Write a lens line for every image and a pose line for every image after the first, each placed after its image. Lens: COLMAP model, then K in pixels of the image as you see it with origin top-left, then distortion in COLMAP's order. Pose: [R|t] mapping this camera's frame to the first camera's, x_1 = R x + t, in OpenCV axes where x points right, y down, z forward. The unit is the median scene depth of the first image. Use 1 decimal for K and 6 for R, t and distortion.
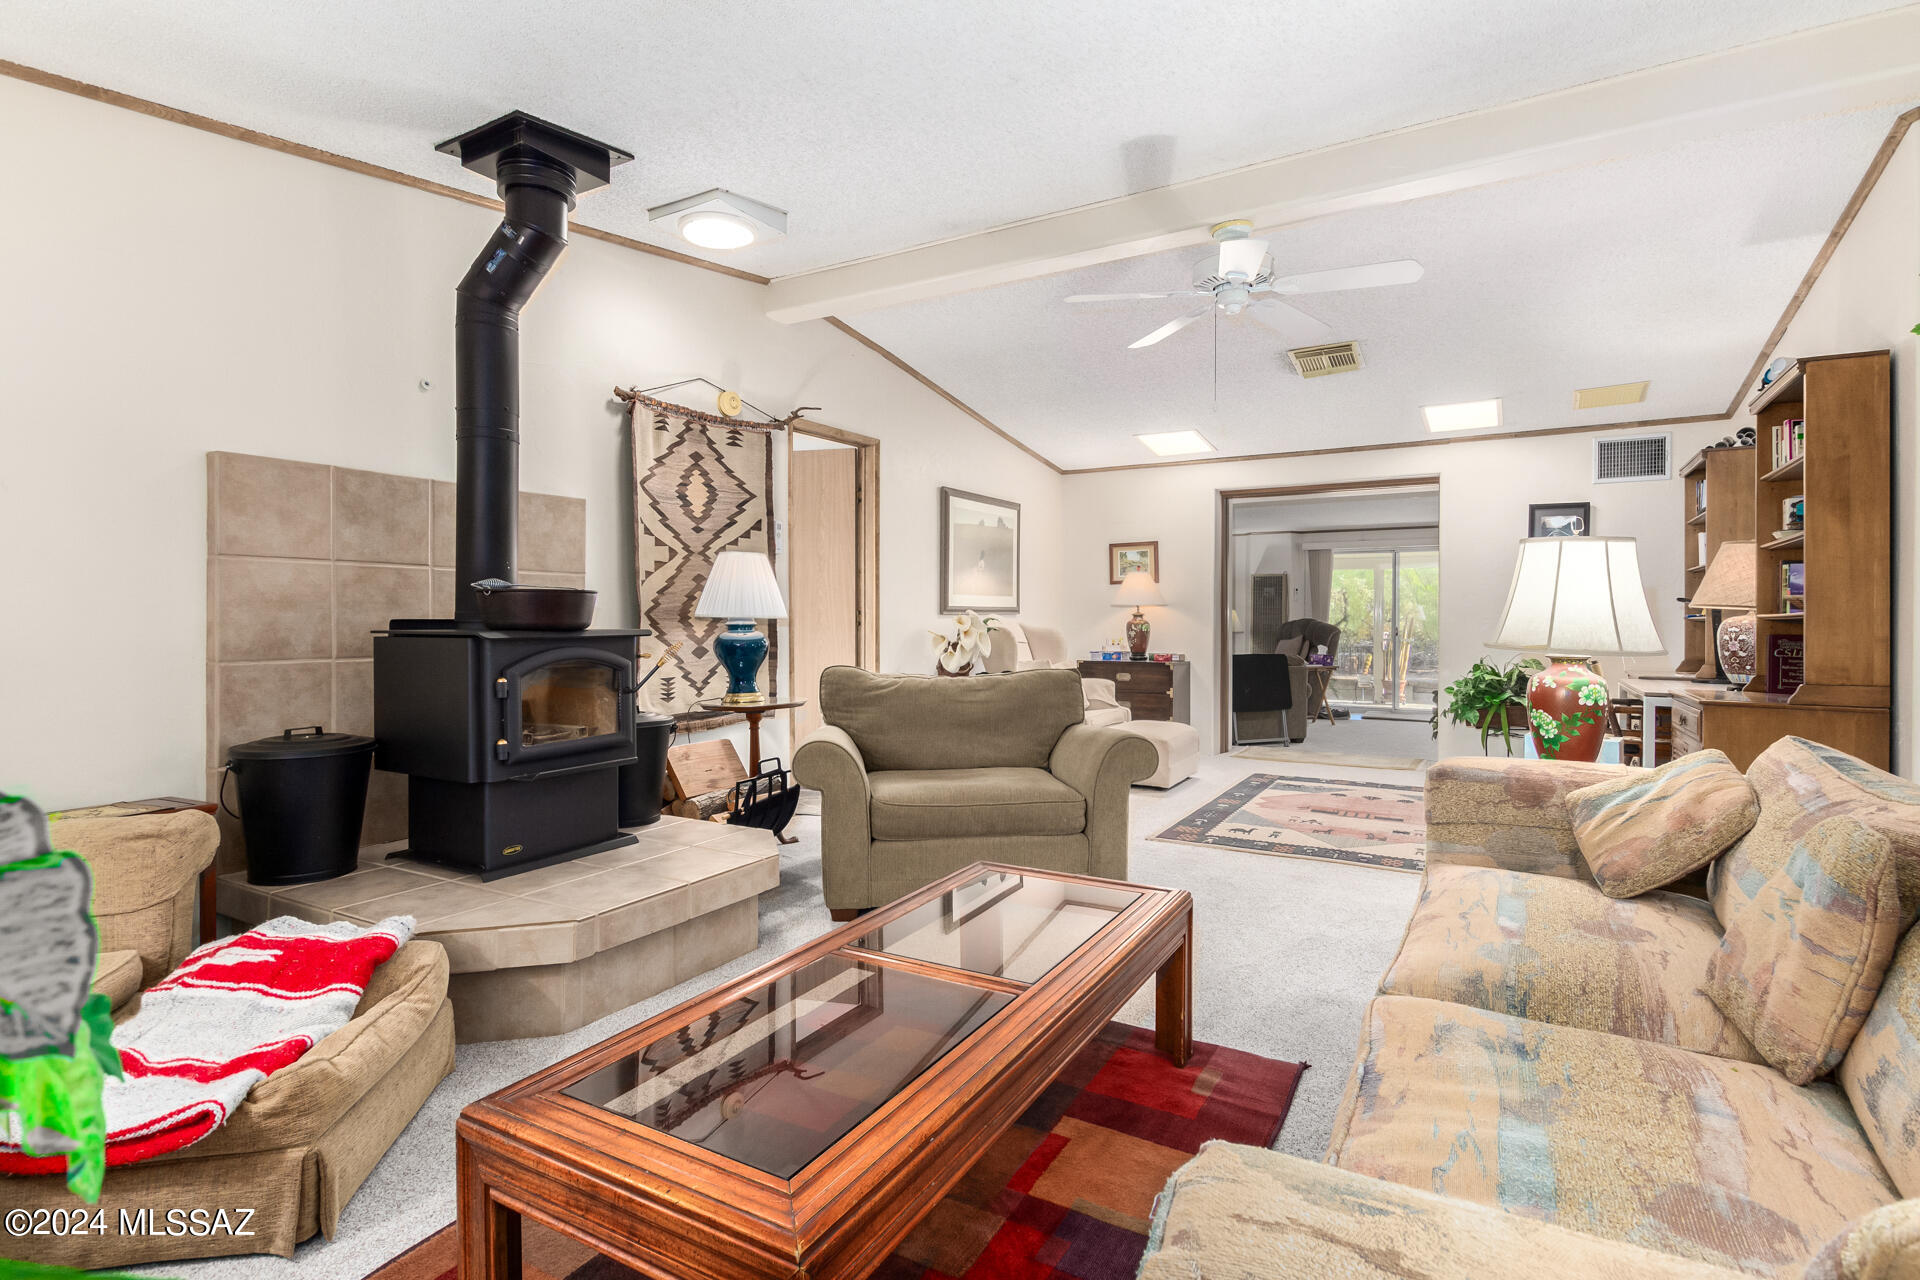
lens RADIAL K [[922.4, 0, 963.3], [0, 922.4, 632.0], [0, 0, 1]] dist [0.005499, -0.001794]
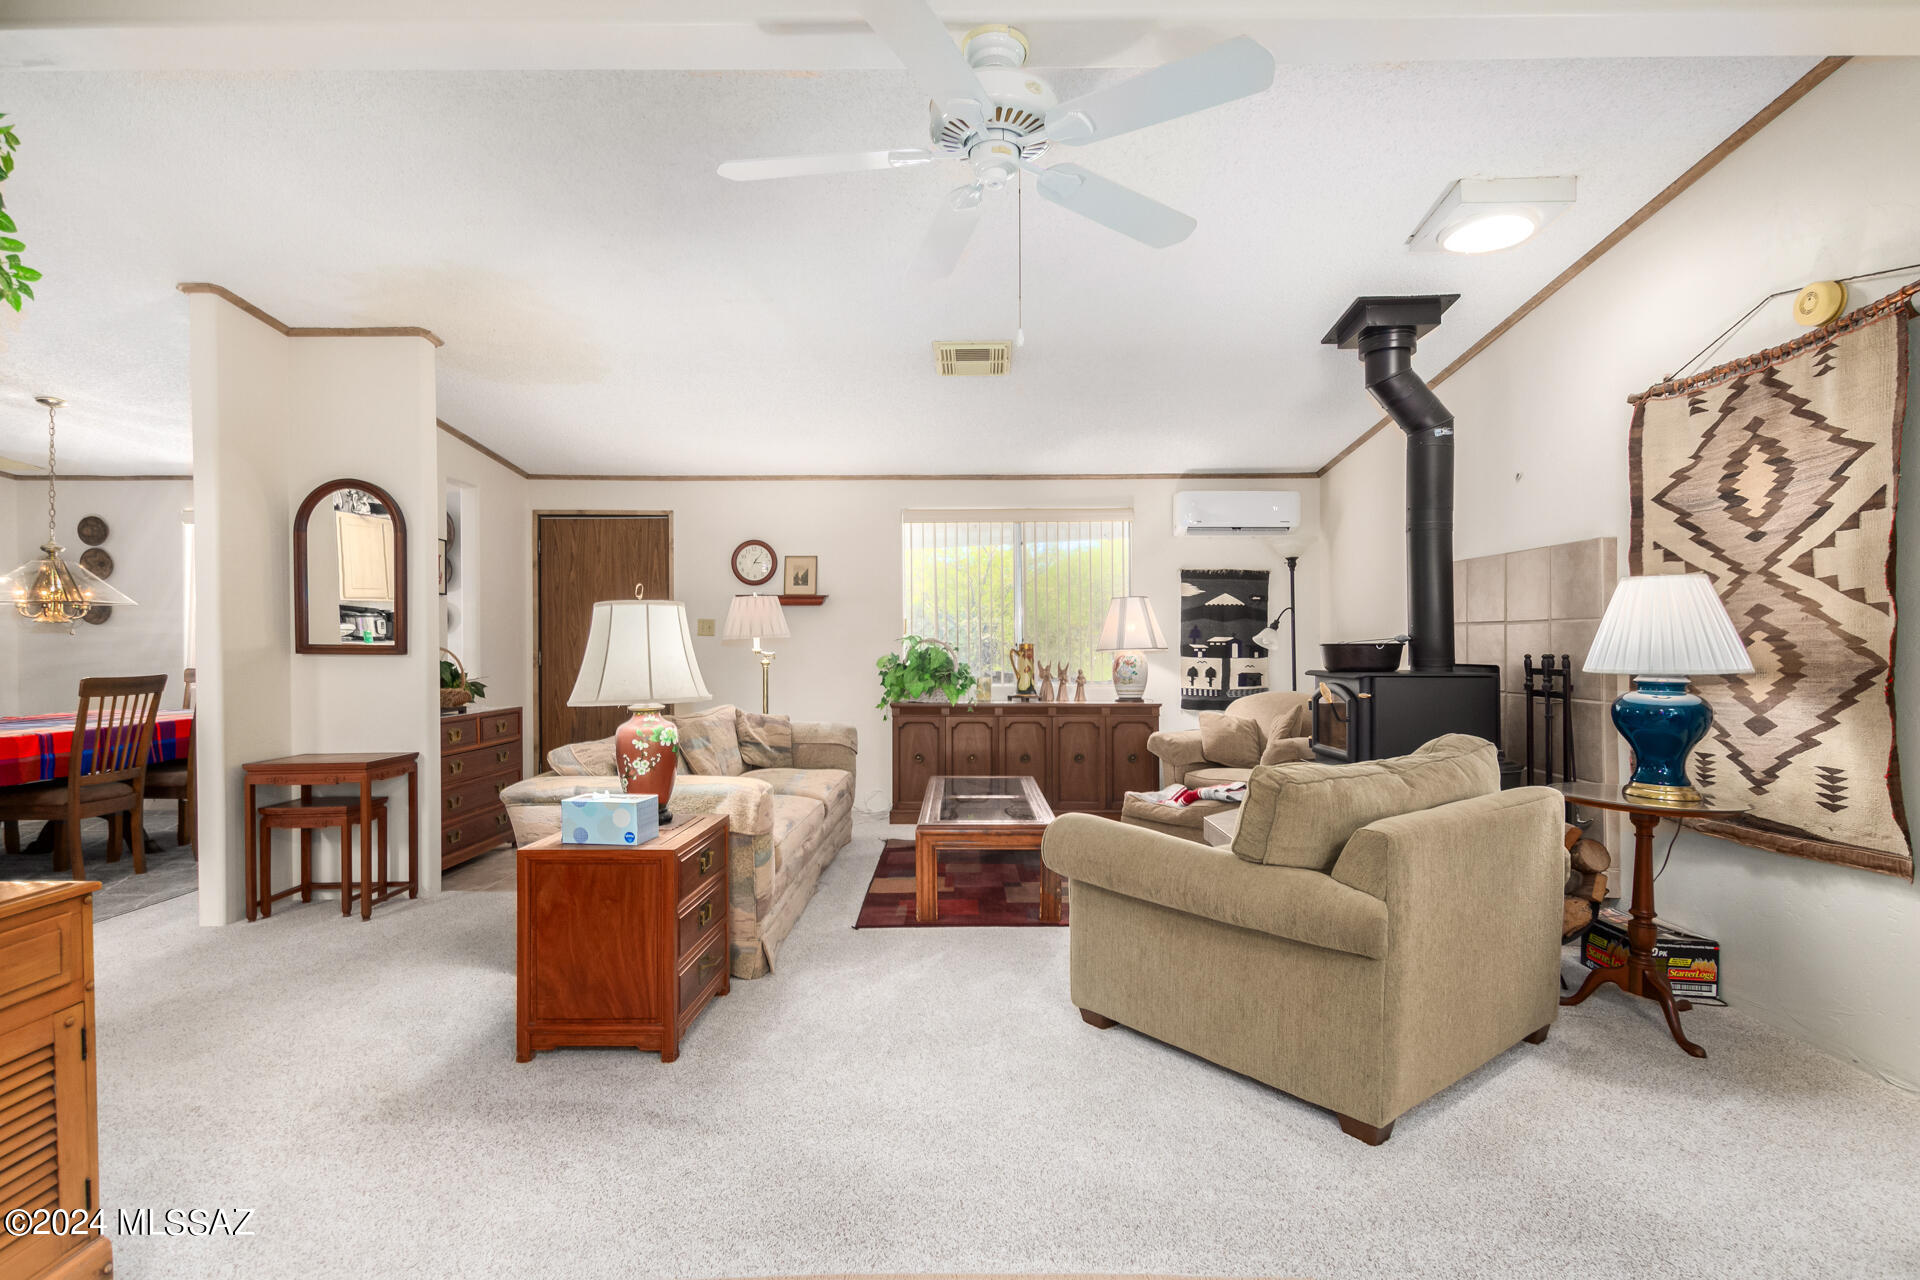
lens RADIAL K [[922.4, 0, 956.8], [0, 922.4, 644.1], [0, 0, 1]] dist [0.005499, -0.001794]
pose [[-0.862763, 0.005606, -0.505577, 0.527056], [-0.001966, 0.999894, 0.014443, -0.043346], [0.505604, 0.013455, -0.862661, 1.279160]]
